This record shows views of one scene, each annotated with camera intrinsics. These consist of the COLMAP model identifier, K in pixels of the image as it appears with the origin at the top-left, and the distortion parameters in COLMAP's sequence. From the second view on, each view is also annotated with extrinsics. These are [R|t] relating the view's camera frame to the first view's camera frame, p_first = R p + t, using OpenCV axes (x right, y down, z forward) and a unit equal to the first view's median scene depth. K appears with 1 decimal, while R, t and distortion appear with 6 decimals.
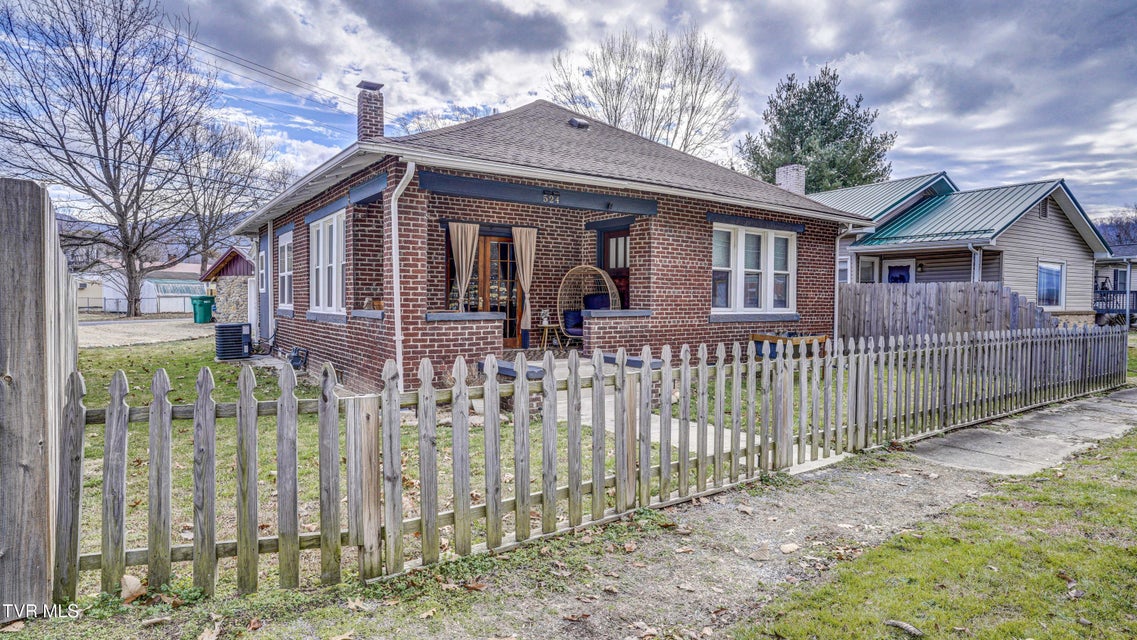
lens RADIAL K [[608.4, 0, 569.4], [0, 608.4, 317.1], [0, 0, 1]] dist [-0.028260, 0.000753]
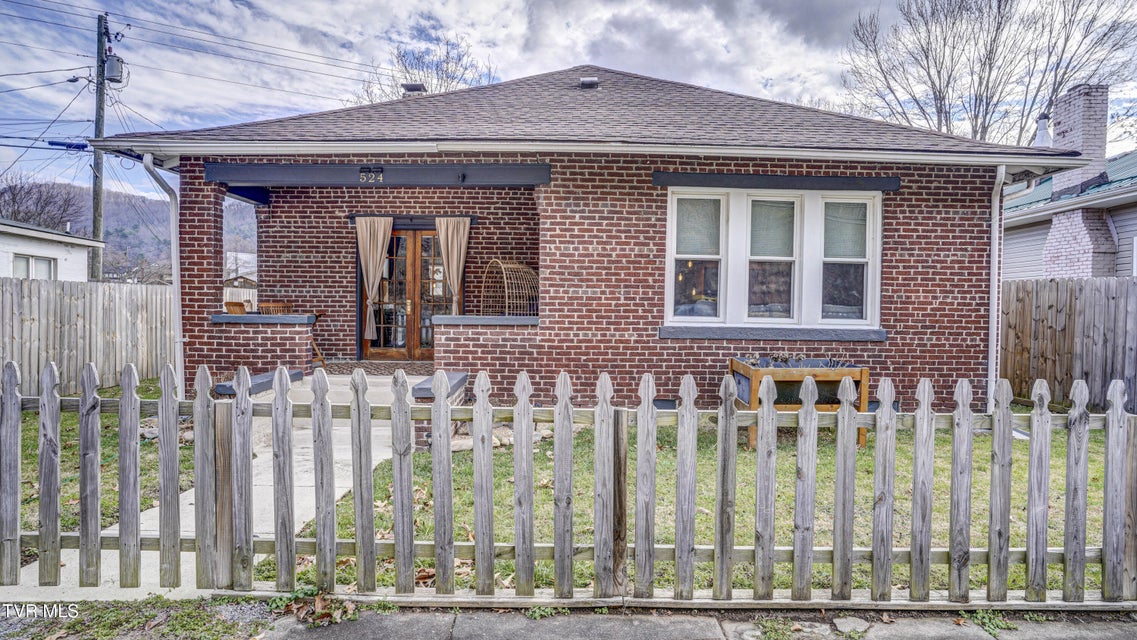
lens RADIAL K [[608.4, 0, 569.4], [0, 608.4, 317.1], [0, 0, 1]] dist [-0.028260, 0.000753]
pose [[0.819451, 0.015075, -0.572951, 0.582901], [-0.024720, 0.999653, -0.009054, -0.006050], [0.572616, 0.021583, 0.819539, 0.438506]]
